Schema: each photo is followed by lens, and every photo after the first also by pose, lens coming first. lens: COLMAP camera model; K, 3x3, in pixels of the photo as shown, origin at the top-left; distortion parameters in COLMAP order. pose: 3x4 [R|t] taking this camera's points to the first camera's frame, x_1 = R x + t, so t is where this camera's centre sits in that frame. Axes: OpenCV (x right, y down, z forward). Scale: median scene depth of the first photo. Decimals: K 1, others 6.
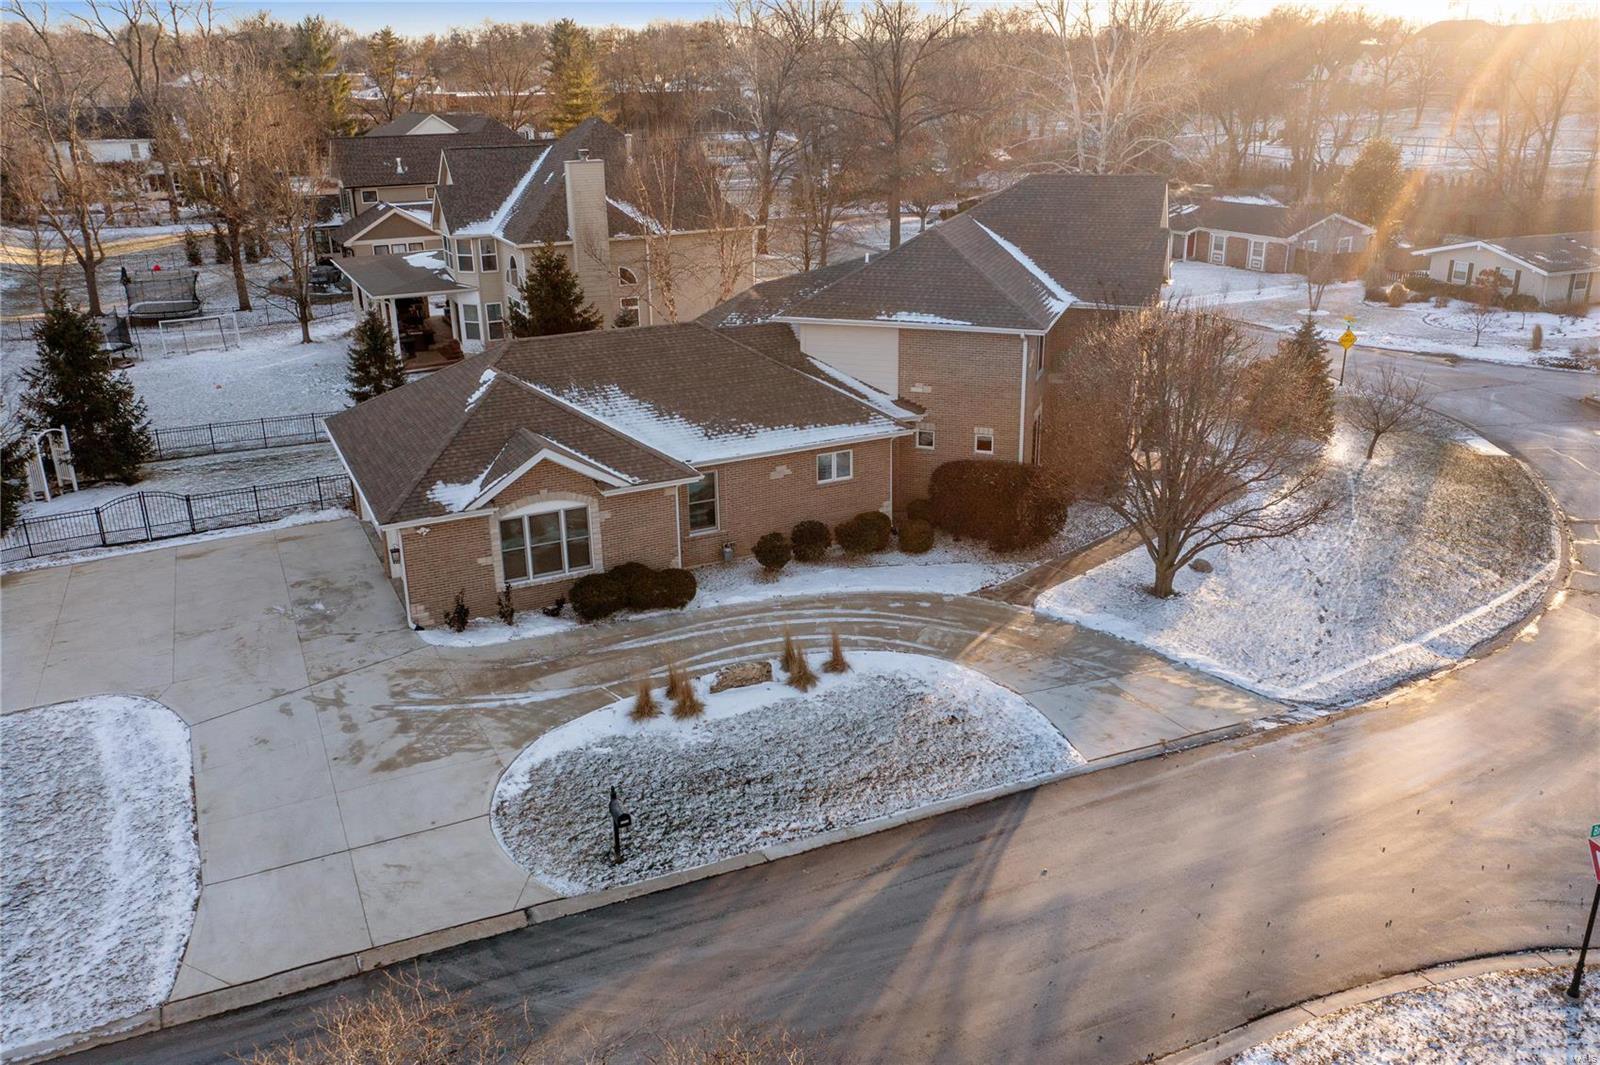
lens RADIAL K [[1281.7, 0, 800.0], [0, 1281.7, 532.5], [0, 0, 1]] dist [-0.000693, 0.008835]
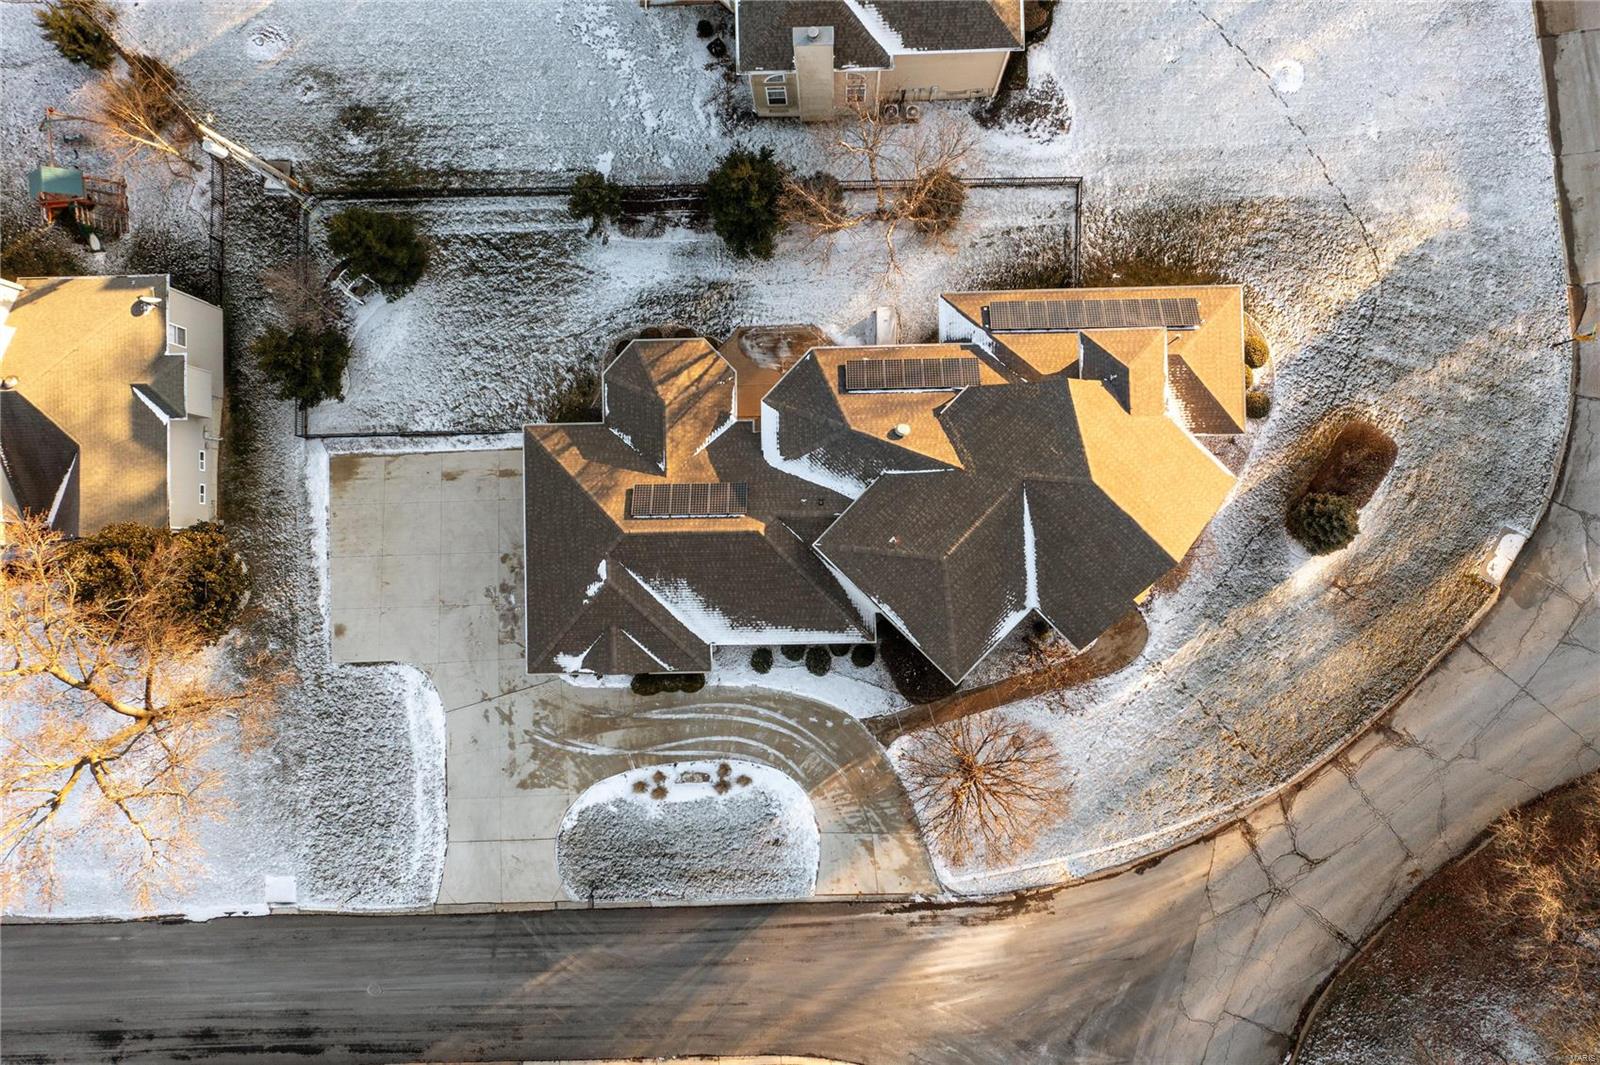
lens RADIAL K [[1281.7, 0, 800.0], [0, 1281.7, 532.5], [0, 0, 1]] dist [-0.000693, 0.008835]
pose [[0.906663, 0.421453, -0.018418, -0.019684], [-0.128465, 0.317423, 0.939542, -1.980249], [0.401819, -0.849482, 0.341938, 0.728608]]
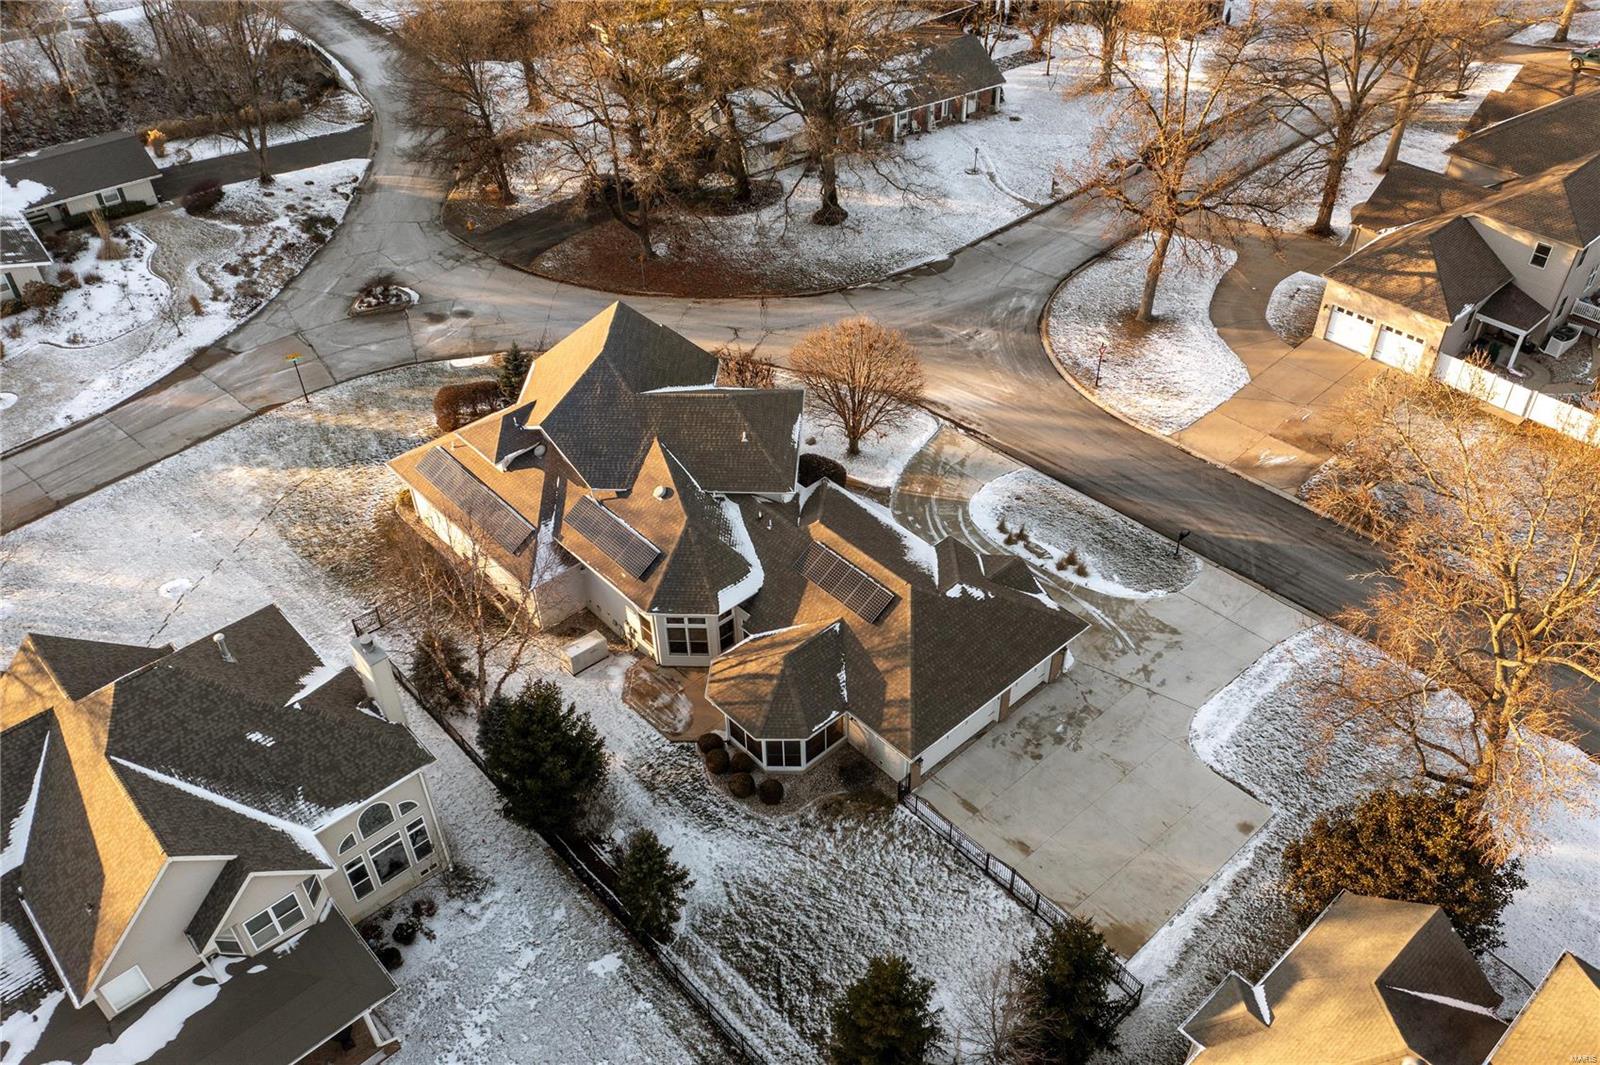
lens RADIAL K [[1281.7, 0, 800.0], [0, 1281.7, 532.5], [0, 0, 1]] dist [-0.000693, 0.008835]
pose [[-0.279031, -0.600631, 0.749256, -1.572588], [0.348808, 0.663558, 0.661833, -1.512360], [-0.894692, 0.446019, 0.024352, 1.328514]]
